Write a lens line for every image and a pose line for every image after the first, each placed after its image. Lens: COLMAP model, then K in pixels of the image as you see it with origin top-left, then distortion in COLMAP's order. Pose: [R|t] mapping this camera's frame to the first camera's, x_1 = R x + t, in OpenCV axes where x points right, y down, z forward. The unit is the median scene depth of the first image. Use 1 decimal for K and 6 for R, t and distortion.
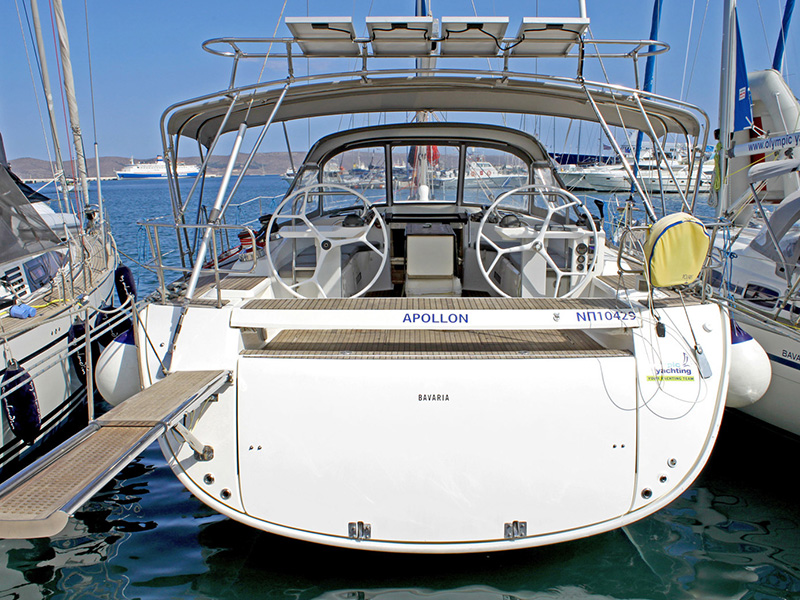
lens RADIAL K [[722.4, 0, 400.0], [0, 722.4, 300.0], [0, 0, 1]] dist [-0.158907, 0.253961]
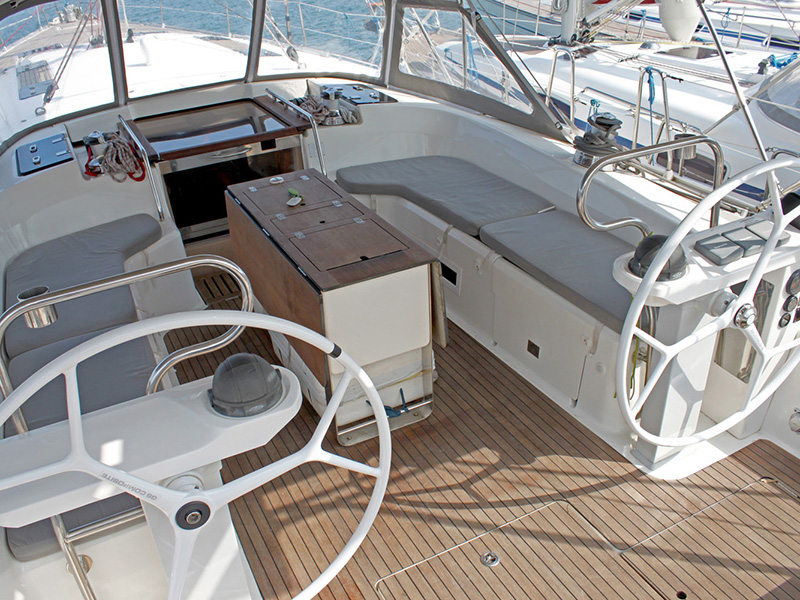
lens RADIAL K [[796.0, 0, 400.0], [0, 796.0, 300.0], [0, 0, 1]] dist [-0.188842, 0.347805]
pose [[0.903377, -0.237712, 0.356935, -0.117100], [0.138009, 0.949184, 0.282848, -0.225052], [-0.406033, -0.206258, 0.890278, 0.704010]]
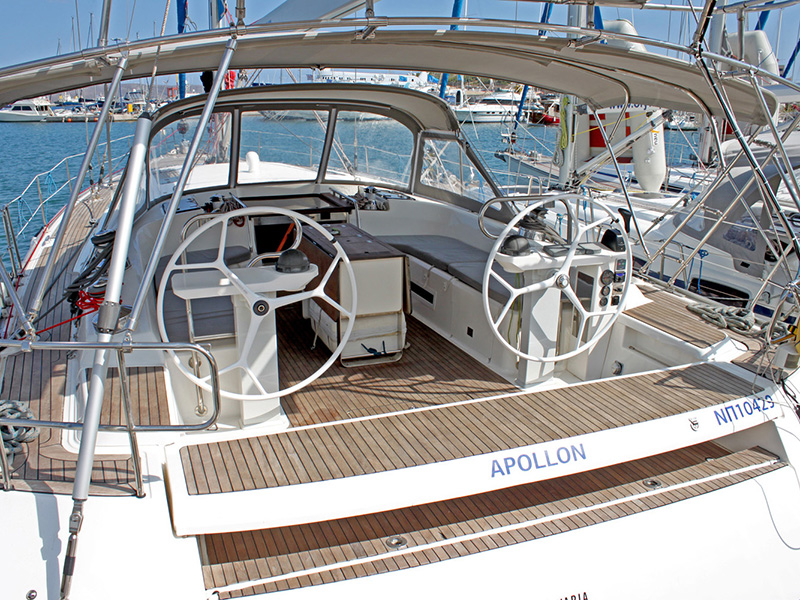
lens RADIAL K [[722.4, 0, 400.0], [0, 722.4, 300.0], [0, 0, 1]] dist [-0.158907, 0.253961]
pose [[0.941057, -0.087147, 0.326830, -0.186162], [0.058733, 0.993662, 0.095840, -0.131651], [-0.333110, -0.070996, 0.940211, 0.386460]]
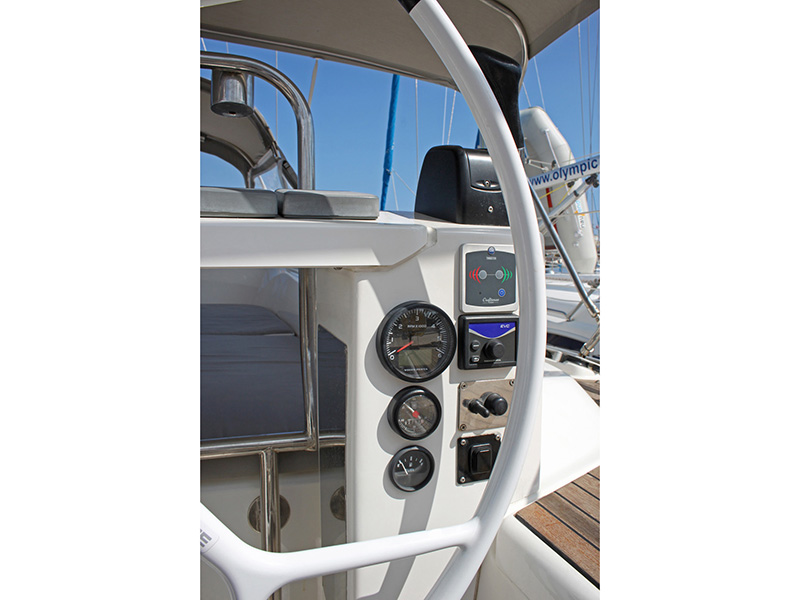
lens RADIAL K [[546.2, 0, 400.0], [0, 546.2, 300.0], [0, 0, 1]] dist [-0.000075, 0.081372]
pose [[0.930655, -0.038280, 0.363889, 0.214845], [0.072194, 0.994173, -0.080055, -0.071629], [-0.358704, 0.100774, 0.927996, 0.909115]]
